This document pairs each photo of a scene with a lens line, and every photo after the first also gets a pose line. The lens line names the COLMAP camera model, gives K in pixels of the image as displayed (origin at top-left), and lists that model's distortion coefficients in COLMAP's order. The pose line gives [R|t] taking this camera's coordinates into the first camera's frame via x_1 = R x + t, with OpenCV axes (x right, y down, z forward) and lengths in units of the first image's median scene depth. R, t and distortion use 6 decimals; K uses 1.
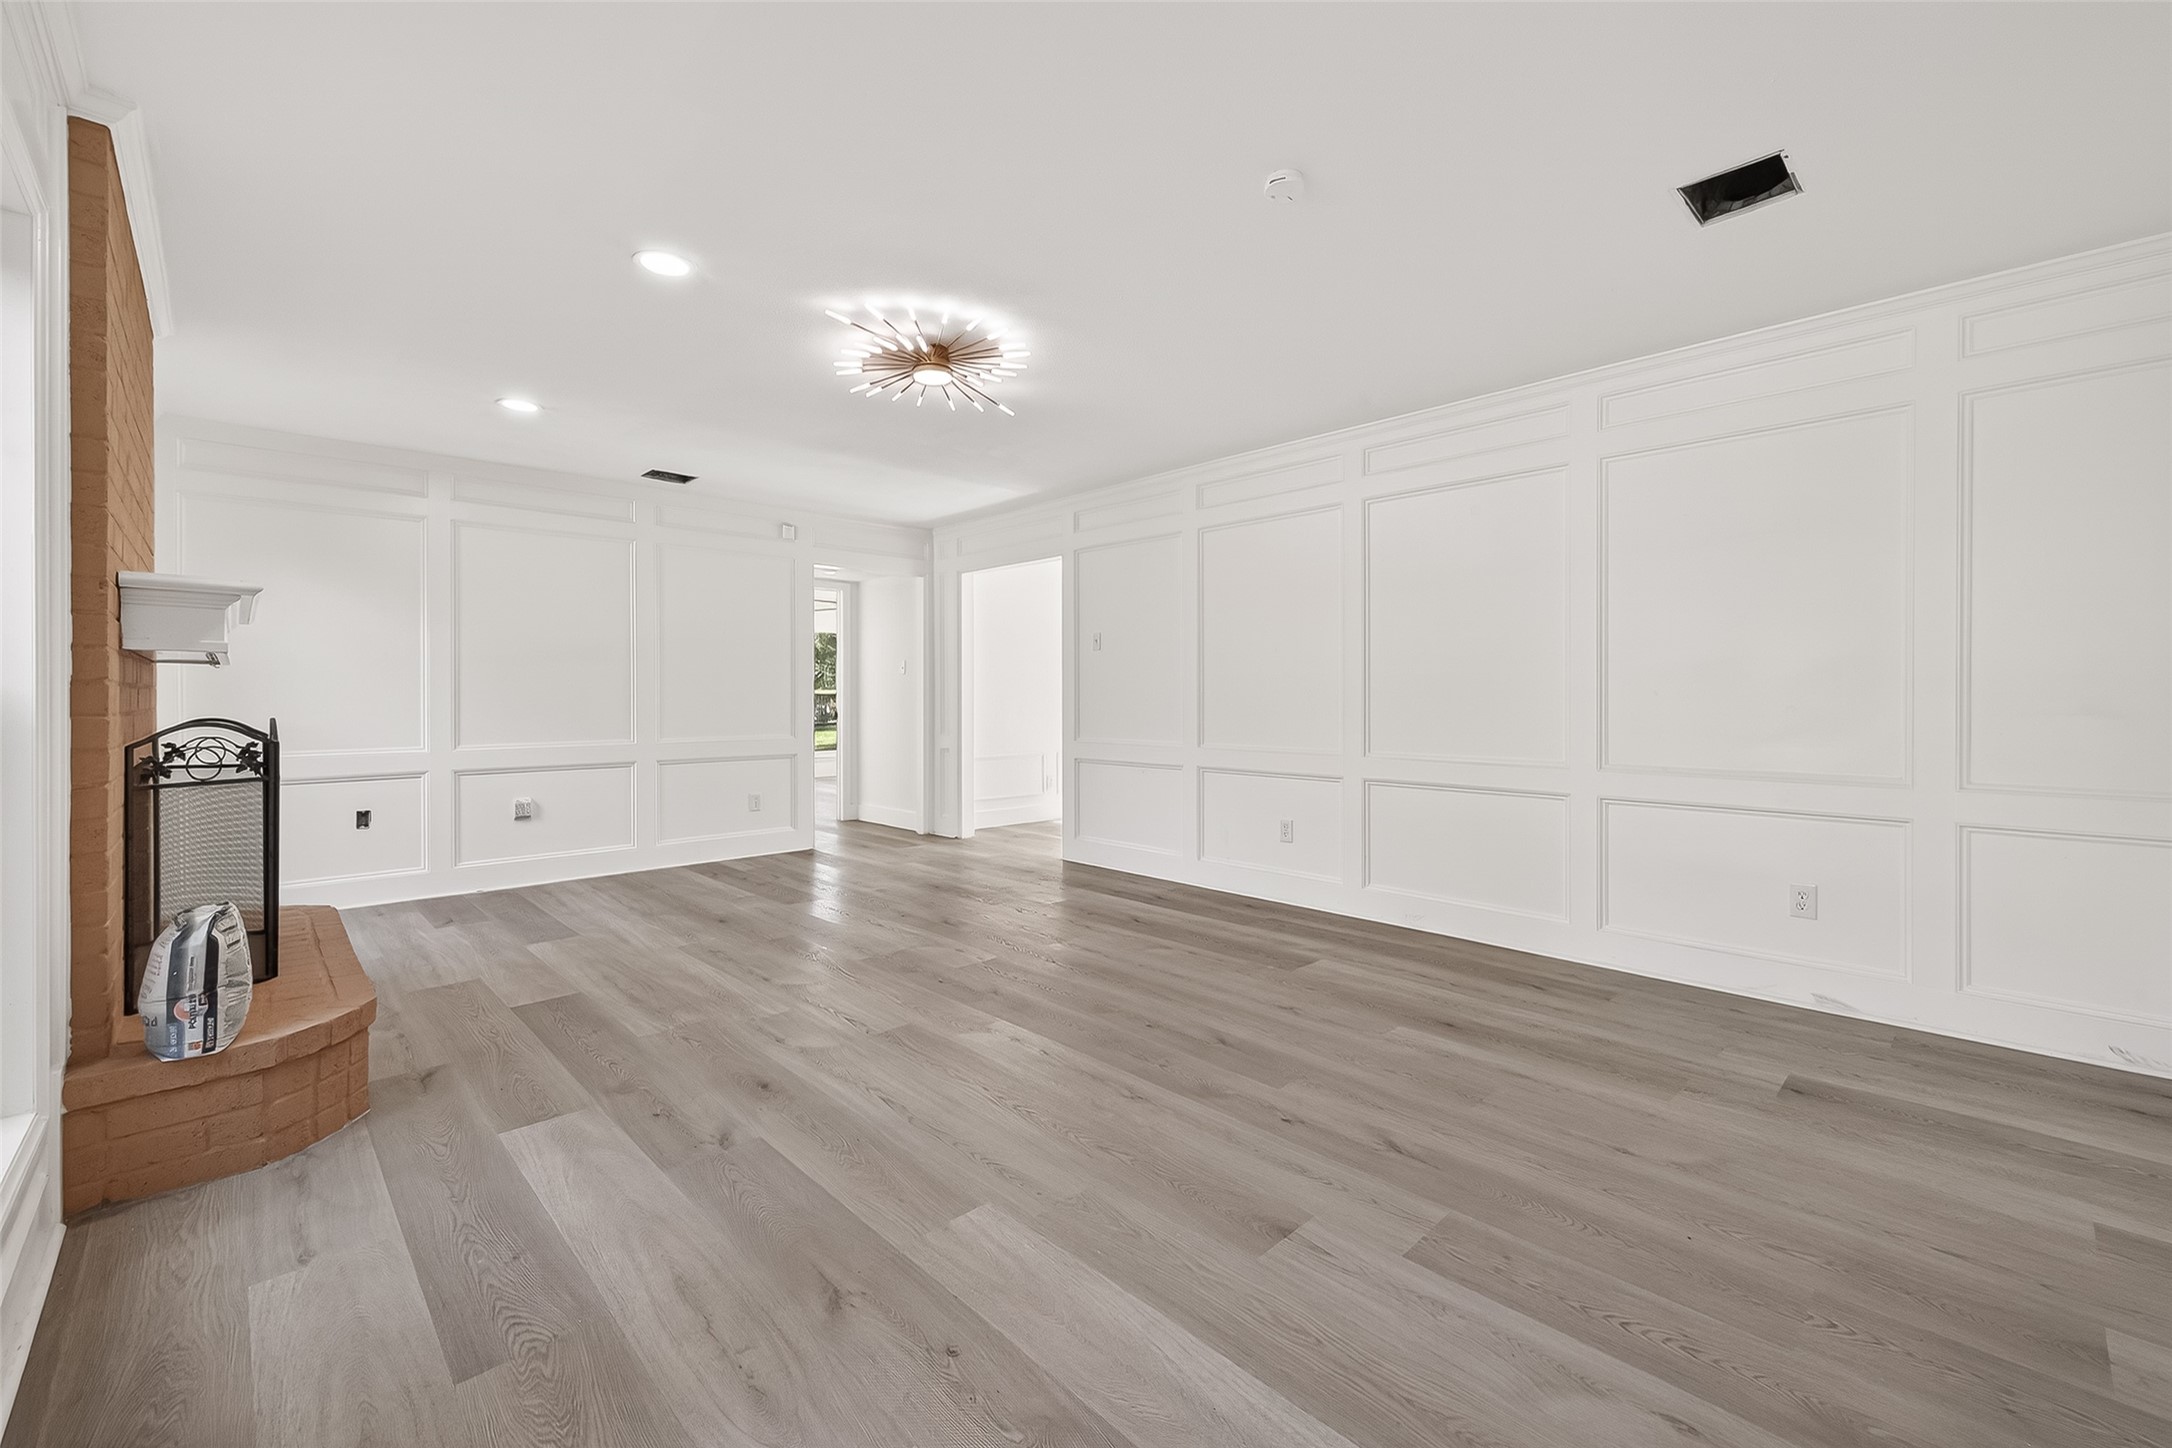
lens RADIAL K [[873.0, 0, 1130.7], [0, 873.0, 701.9], [0, 0, 1]] dist [0.009039, -0.000427]
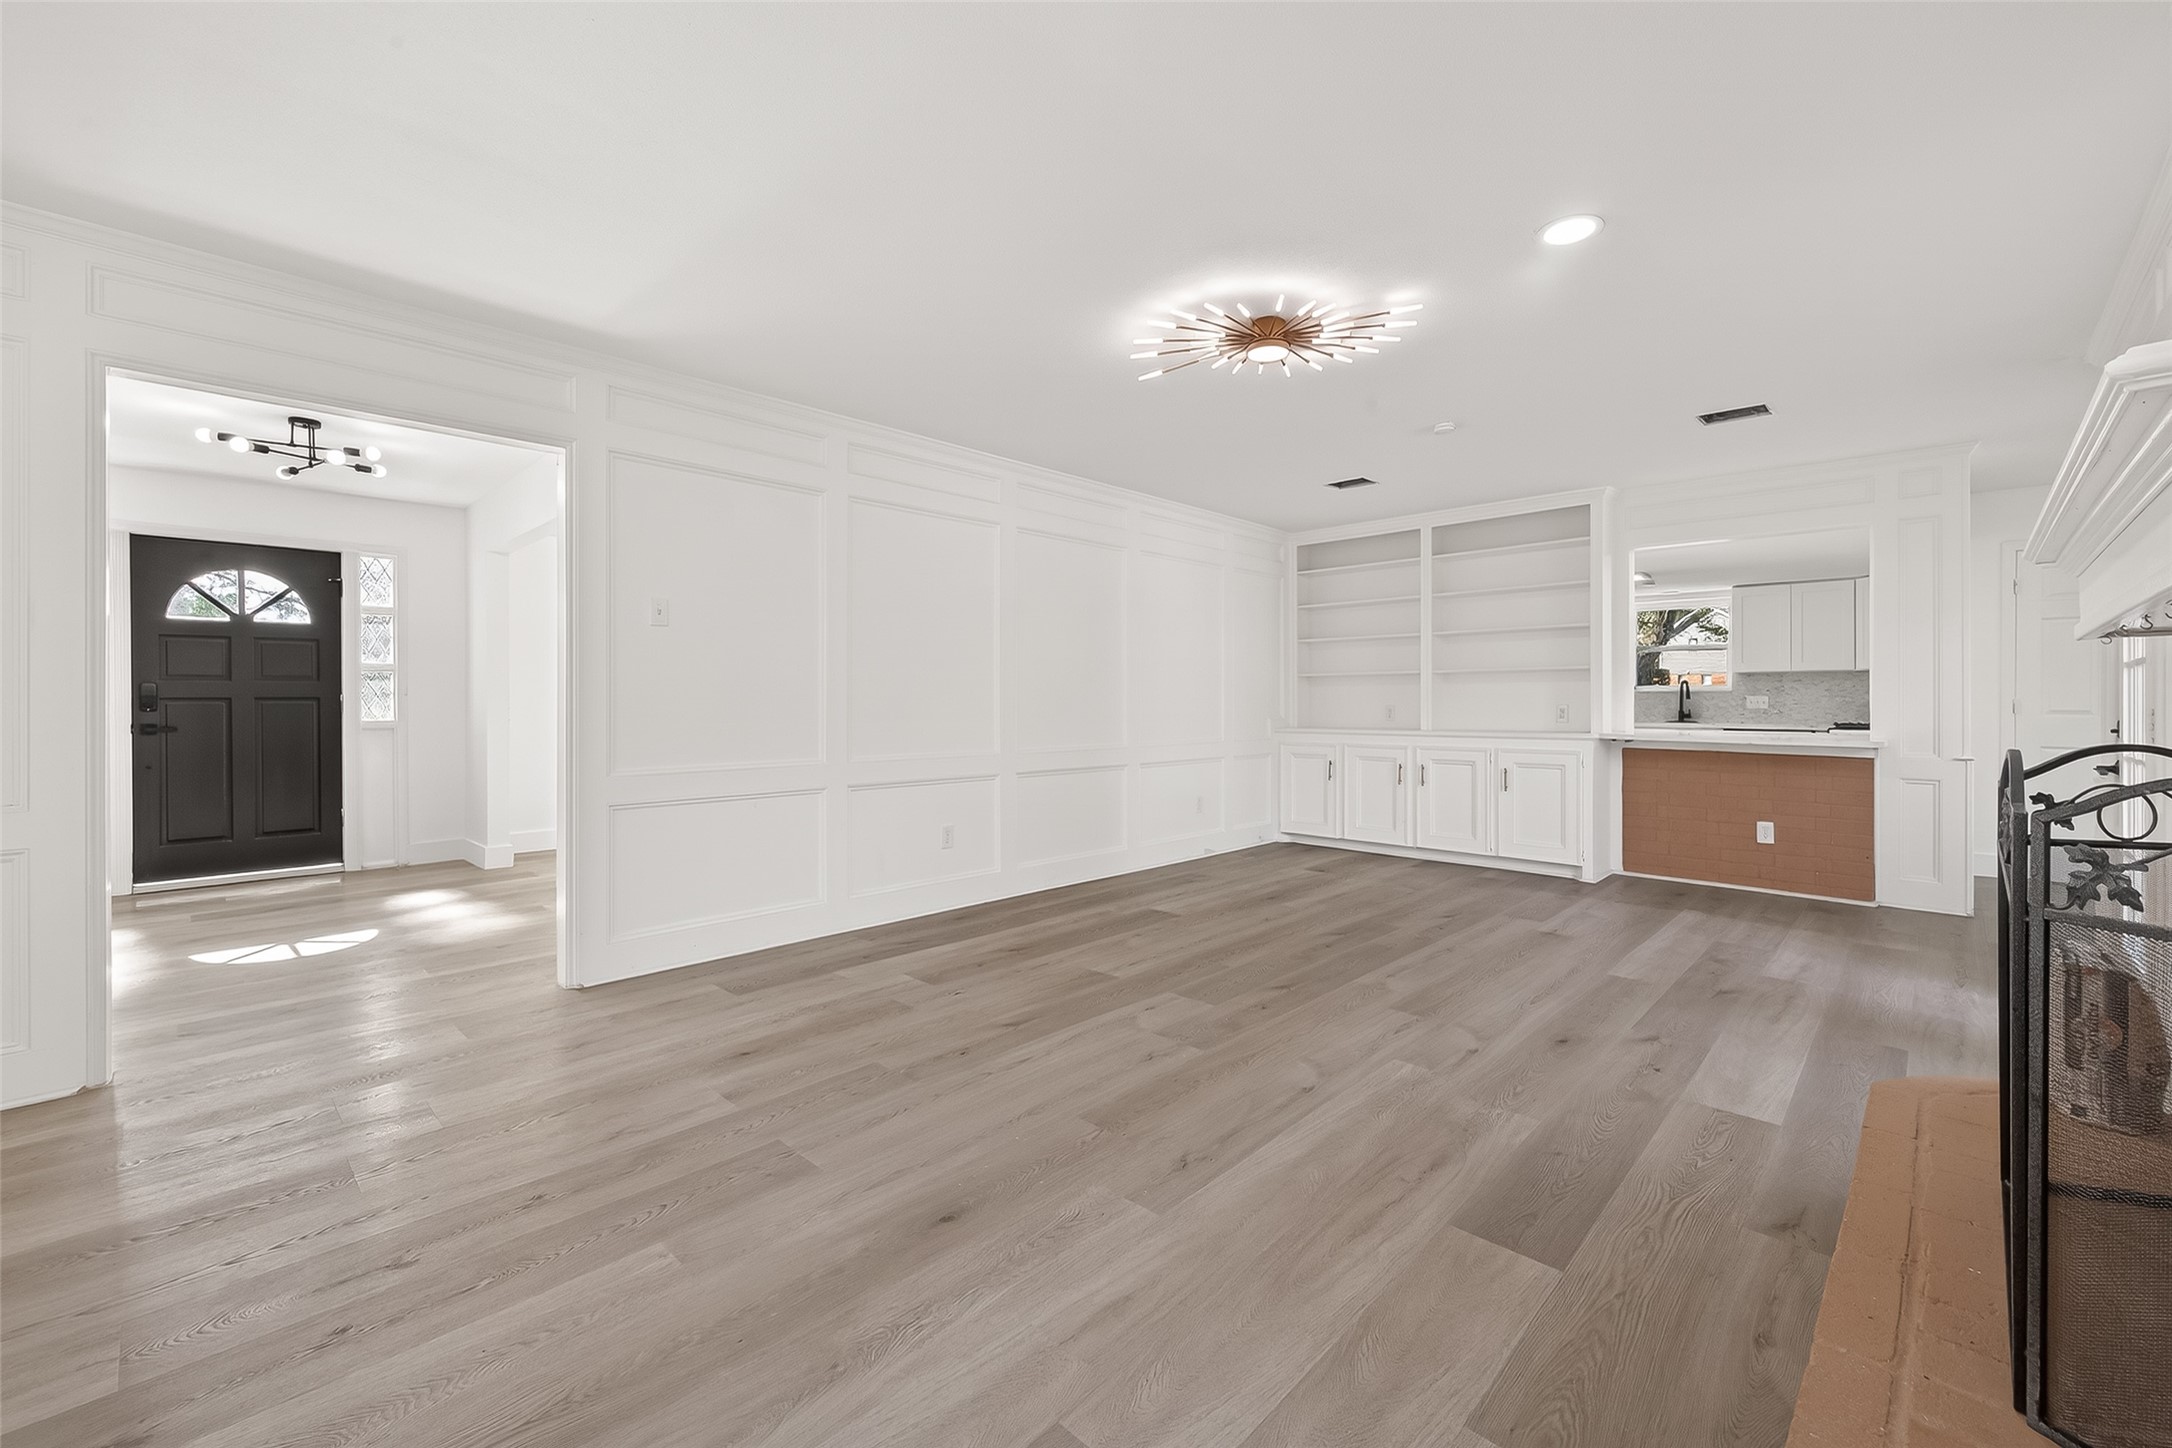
lens RADIAL K [[873.0, 0, 1091.7], [0, 873.0, 708.4], [0, 0, 1]] dist [0.009039, -0.000427]
pose [[0.002592, -0.006790, 0.999974, -1.401001], [0.002897, 0.999973, 0.006783, -0.006492], [-0.999992, 0.002880, 0.002611, 1.443243]]
